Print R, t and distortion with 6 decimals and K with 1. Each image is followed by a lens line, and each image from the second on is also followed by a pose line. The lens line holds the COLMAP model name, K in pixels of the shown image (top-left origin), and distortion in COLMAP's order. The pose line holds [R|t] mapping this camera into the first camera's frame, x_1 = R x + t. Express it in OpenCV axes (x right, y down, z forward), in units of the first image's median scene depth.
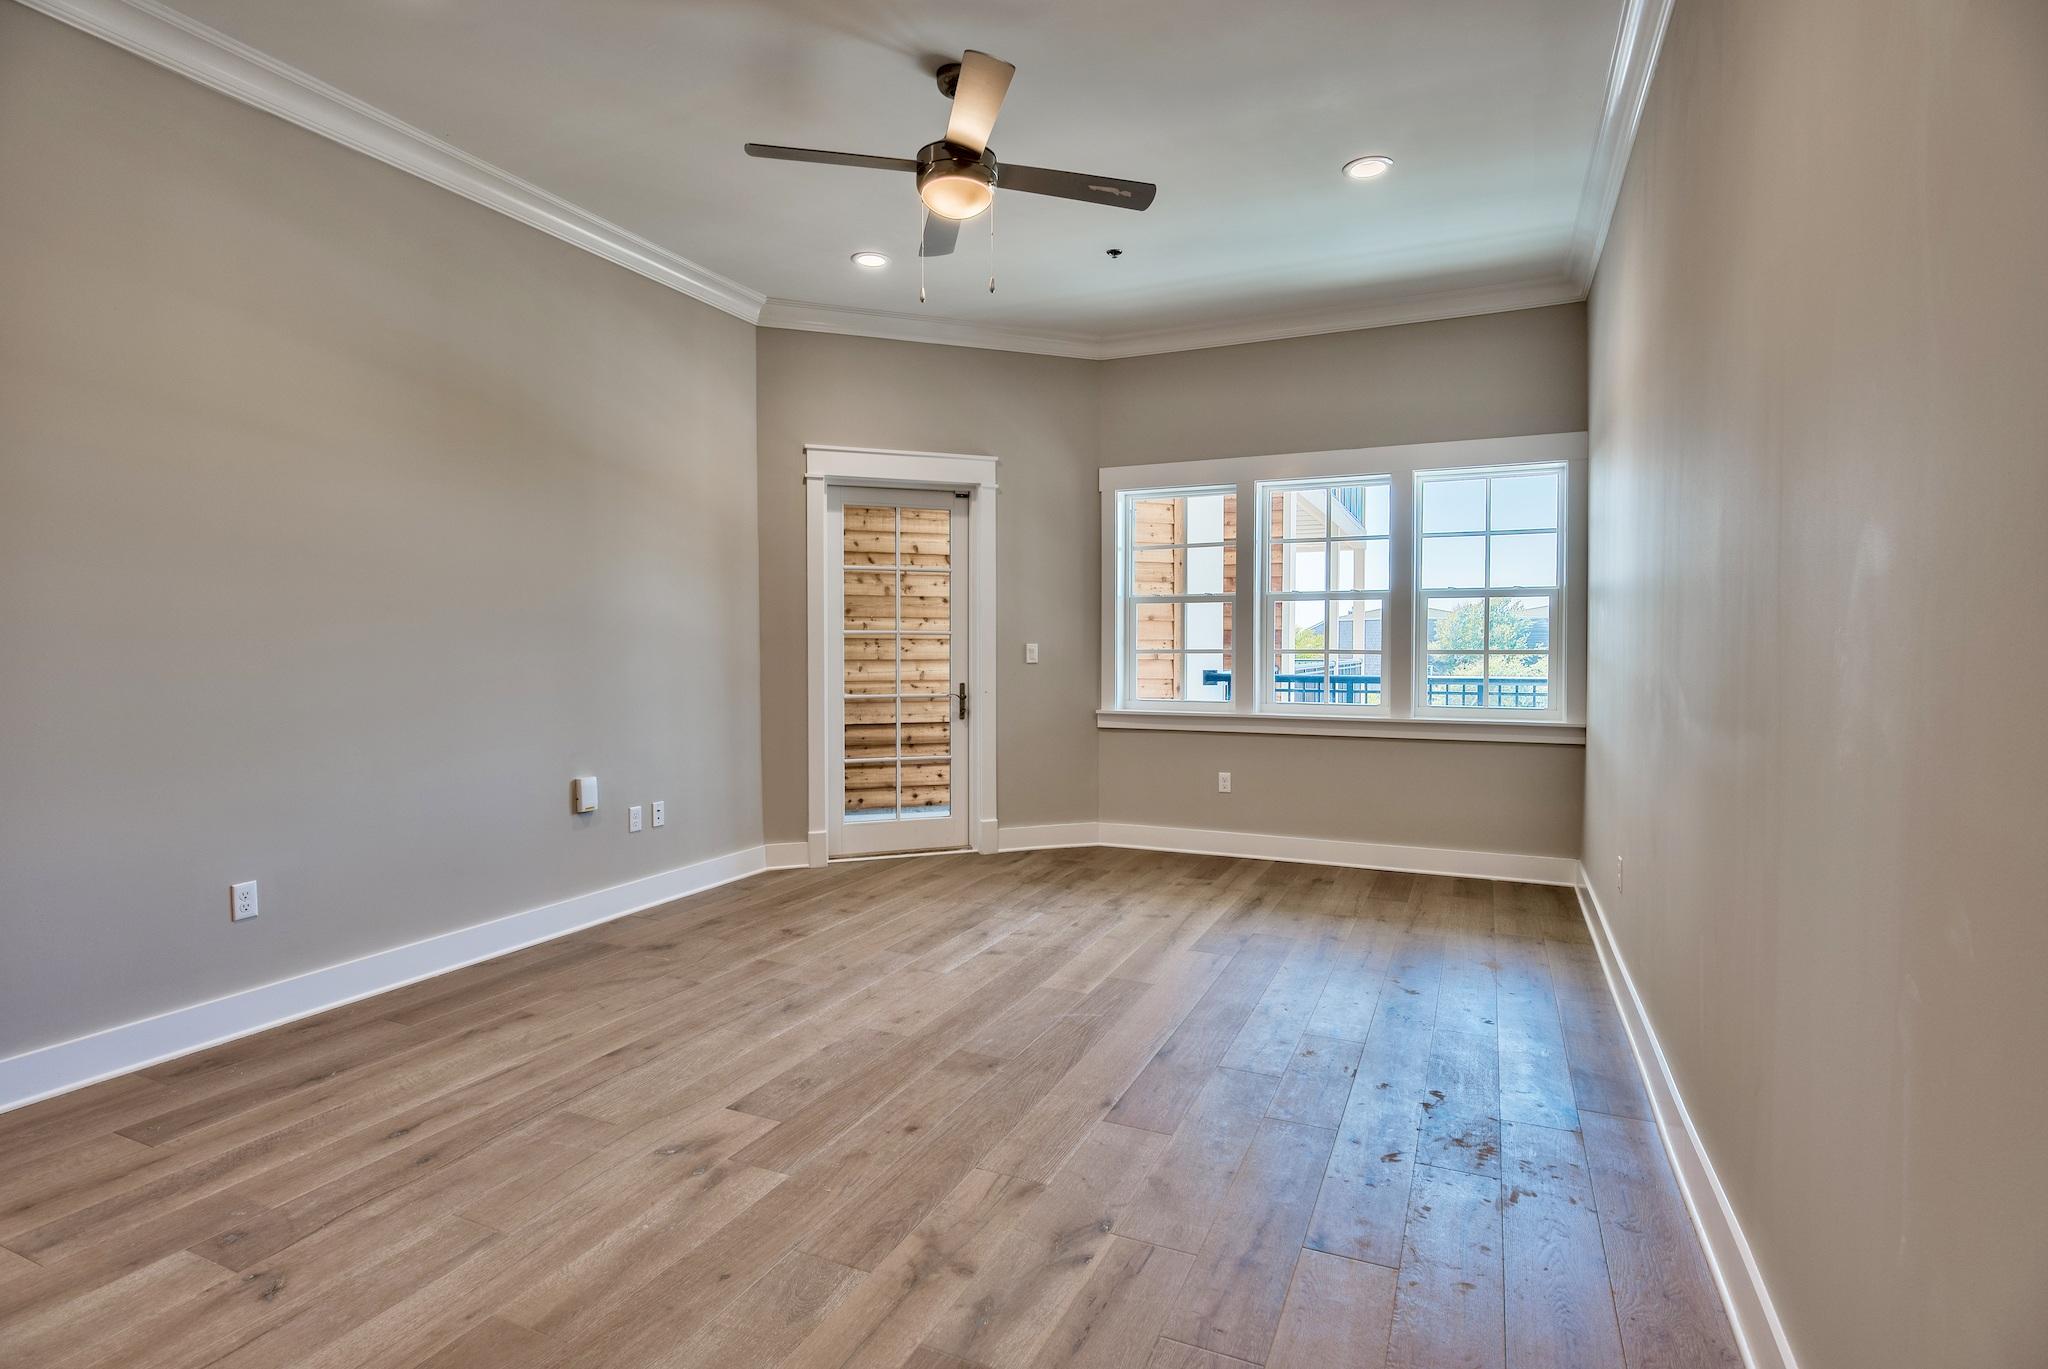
lens RADIAL K [[1034.2, 0, 1028.0], [0, 1034.2, 678.0], [0, 0, 1]] dist [-0.005378, 0.000273]
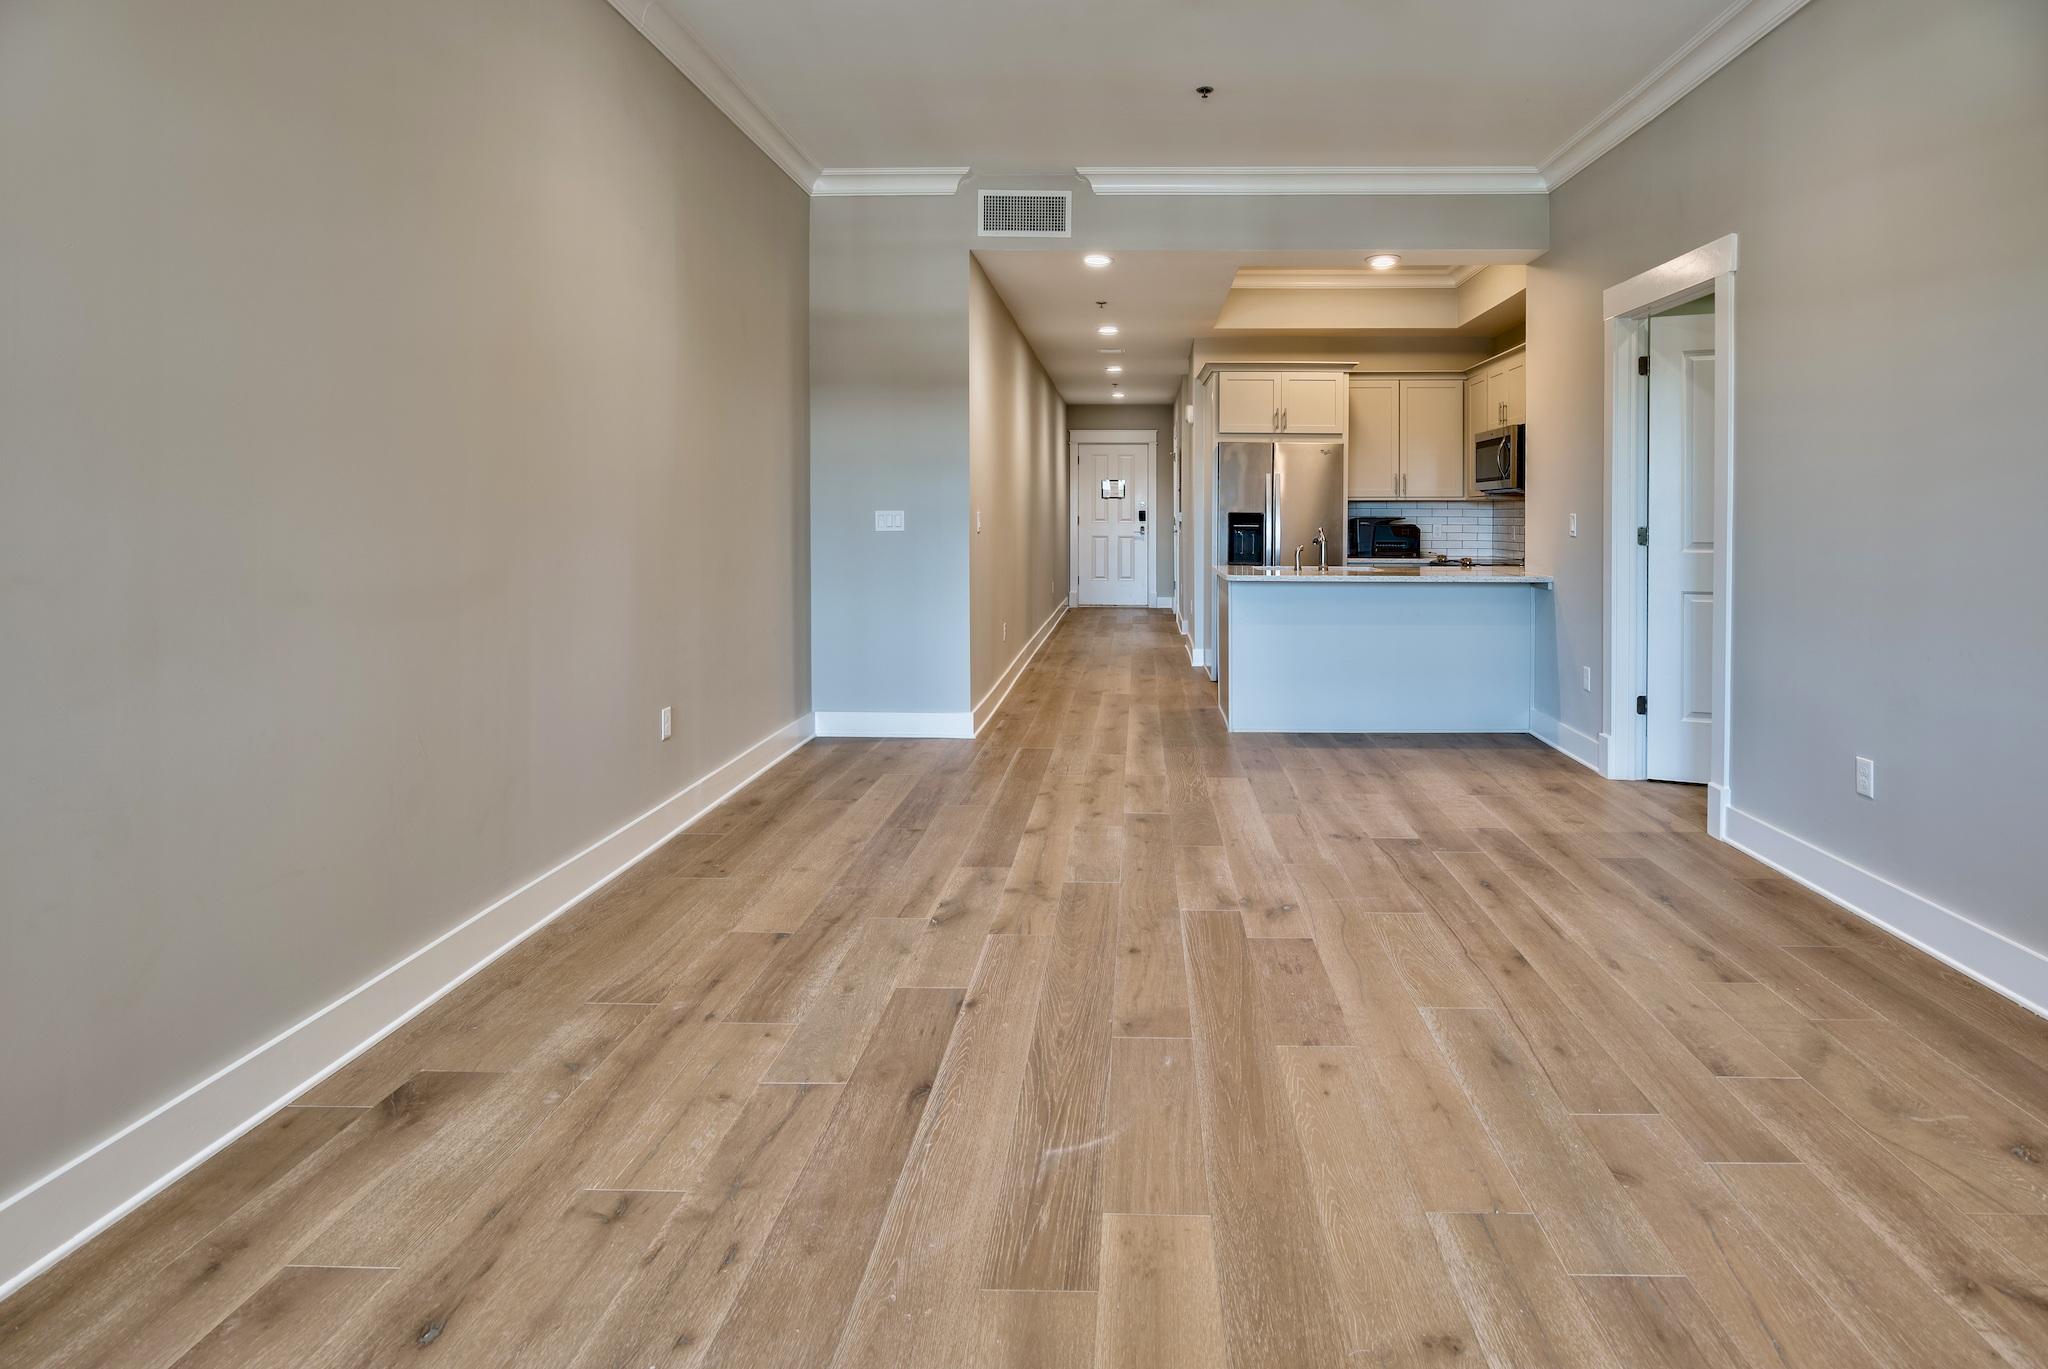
lens RADIAL K [[1034.2, 0, 1029.7], [0, 1034.2, 677.8], [0, 0, 1]] dist [-0.005378, 0.000273]
pose [[-0.947347, 0.043786, -0.317200, 0.255413], [-0.016503, 0.982614, 0.184927, -0.032656], [0.319782, 0.180425, -0.930154, 1.528875]]
